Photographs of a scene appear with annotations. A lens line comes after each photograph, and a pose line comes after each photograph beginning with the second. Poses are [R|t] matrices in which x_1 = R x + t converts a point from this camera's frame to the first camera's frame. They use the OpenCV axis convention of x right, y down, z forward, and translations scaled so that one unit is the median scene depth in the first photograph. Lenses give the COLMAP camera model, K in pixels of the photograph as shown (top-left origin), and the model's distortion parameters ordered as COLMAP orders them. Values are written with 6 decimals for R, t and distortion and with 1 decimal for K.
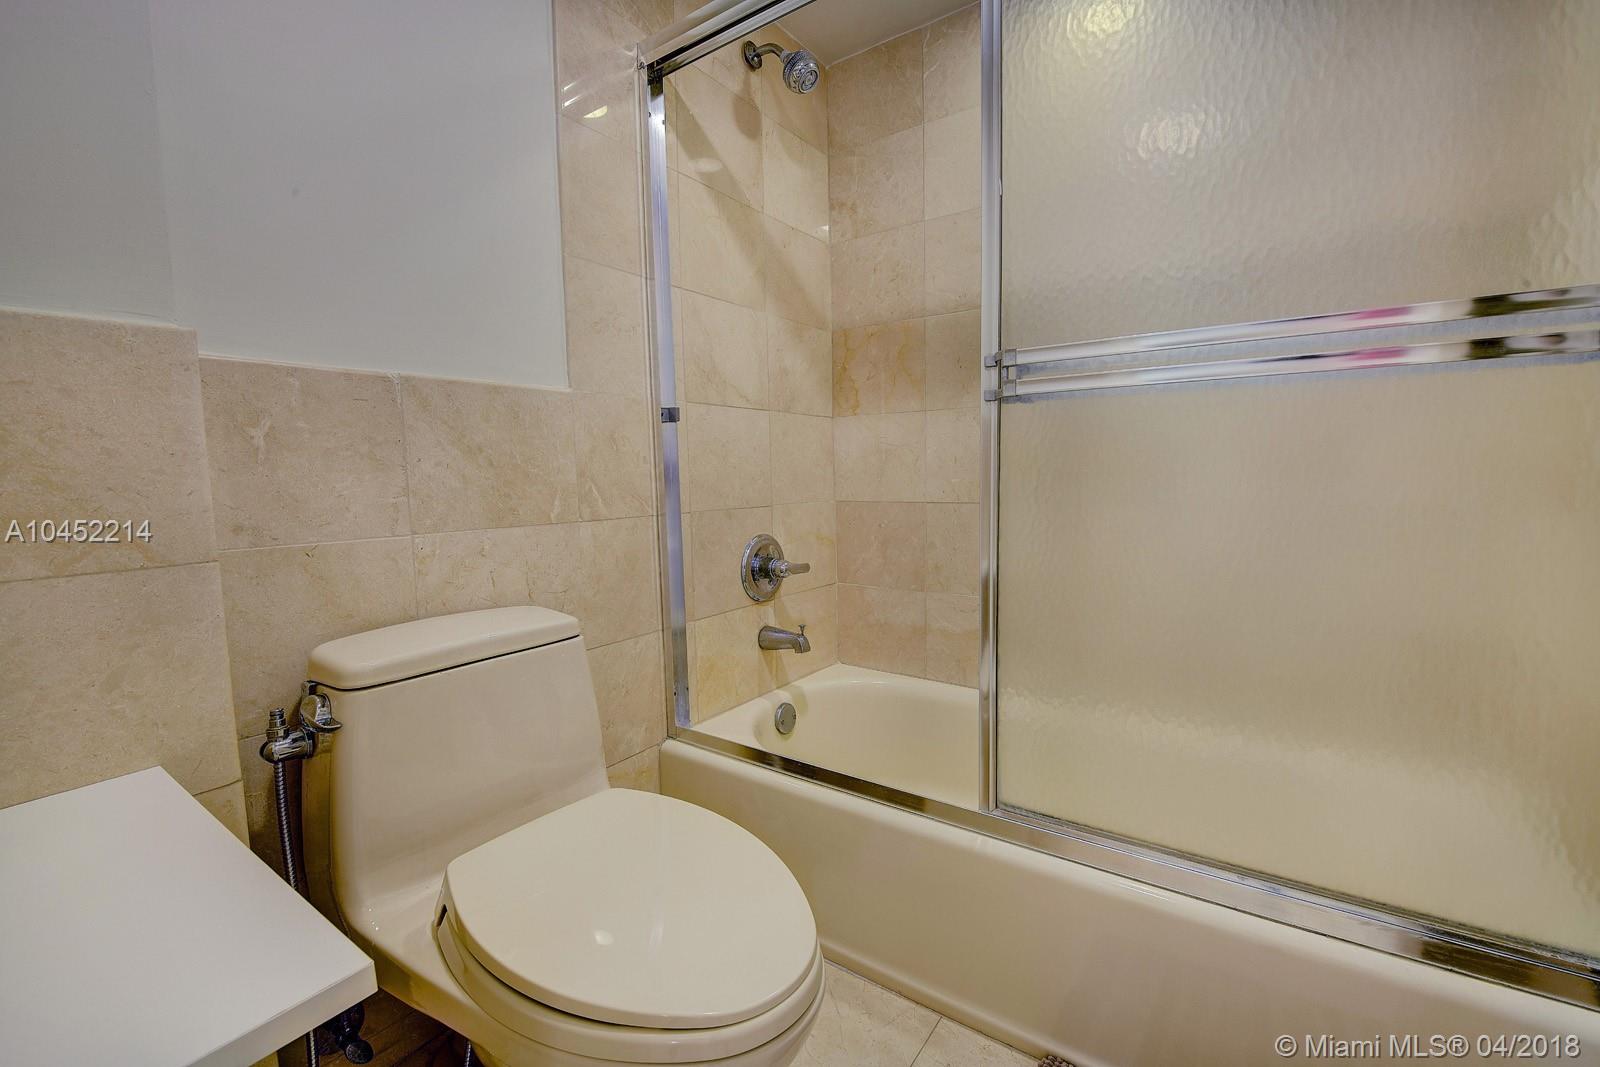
lens RADIAL K [[669.5, 0, 800.0], [0, 669.5, 533.5], [0, 0, 1]] dist [-0.017778, -0.000710]
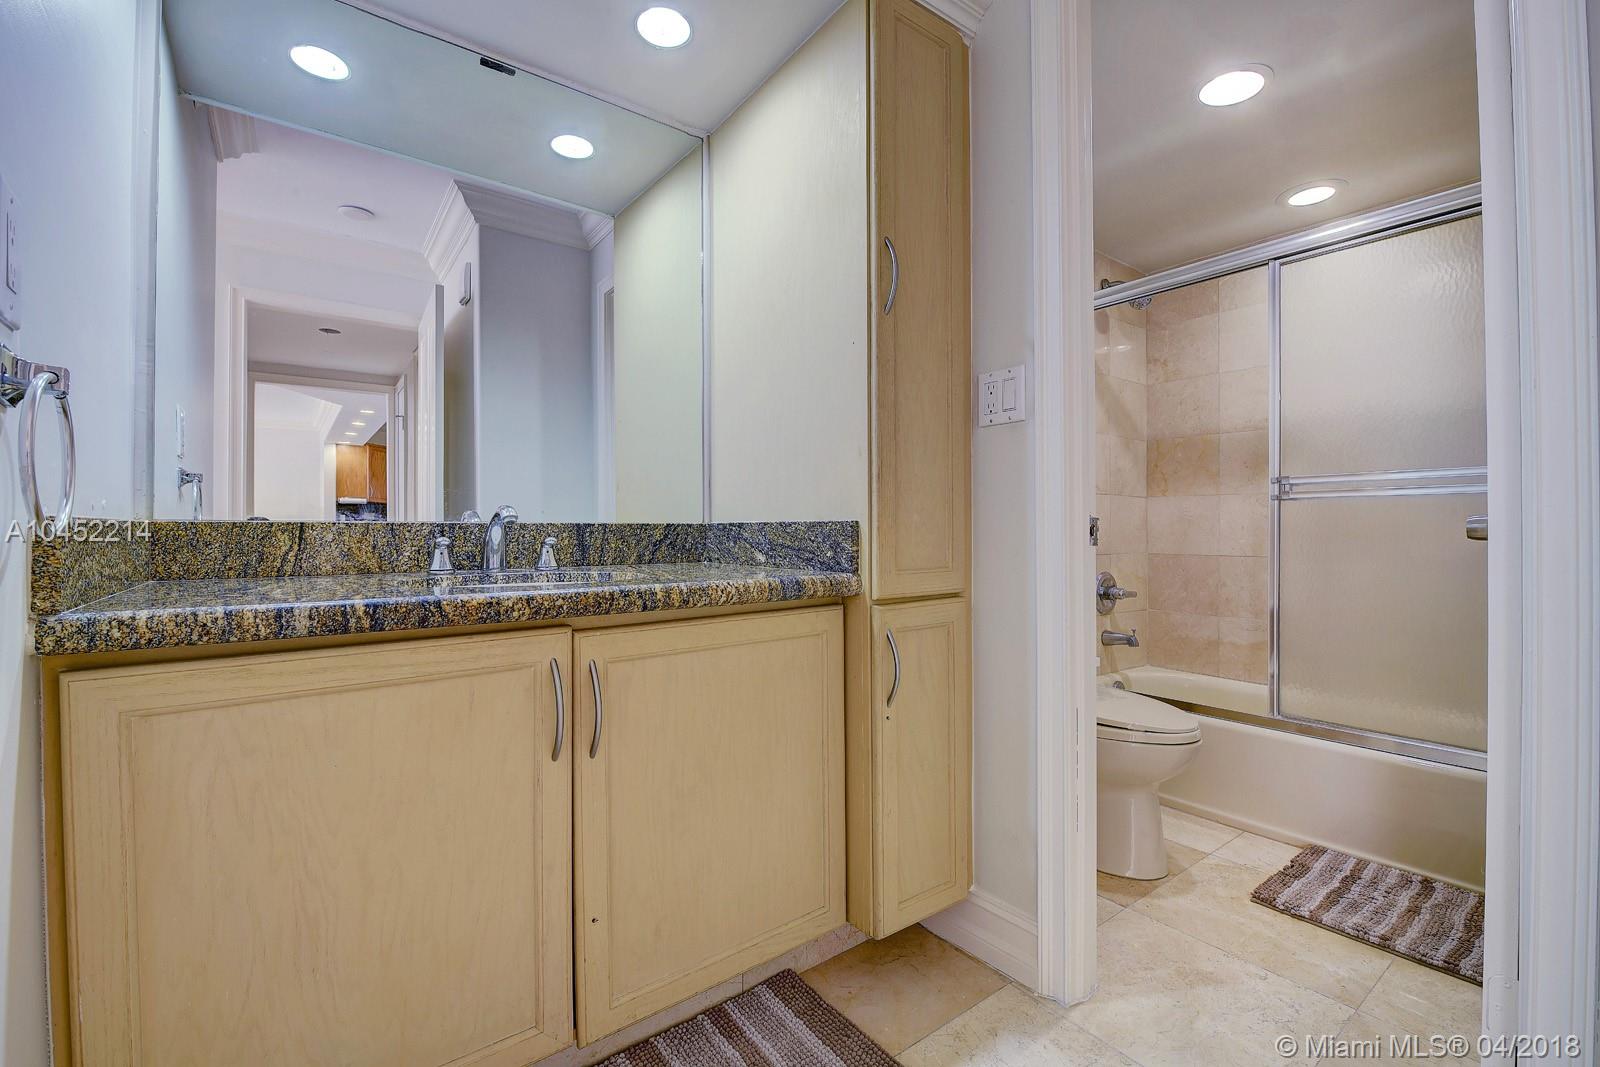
lens RADIAL K [[683.2, 0, 800.0], [0, 683.2, 533.5], [0, 0, 1]] dist [-0.014839, 0.000005]
pose [[0.951160, 0.021002, -0.307983, -0.242629], [-0.047674, 0.995707, -0.079334, 0.071749], [0.304994, 0.090143, 0.948078, -0.746780]]
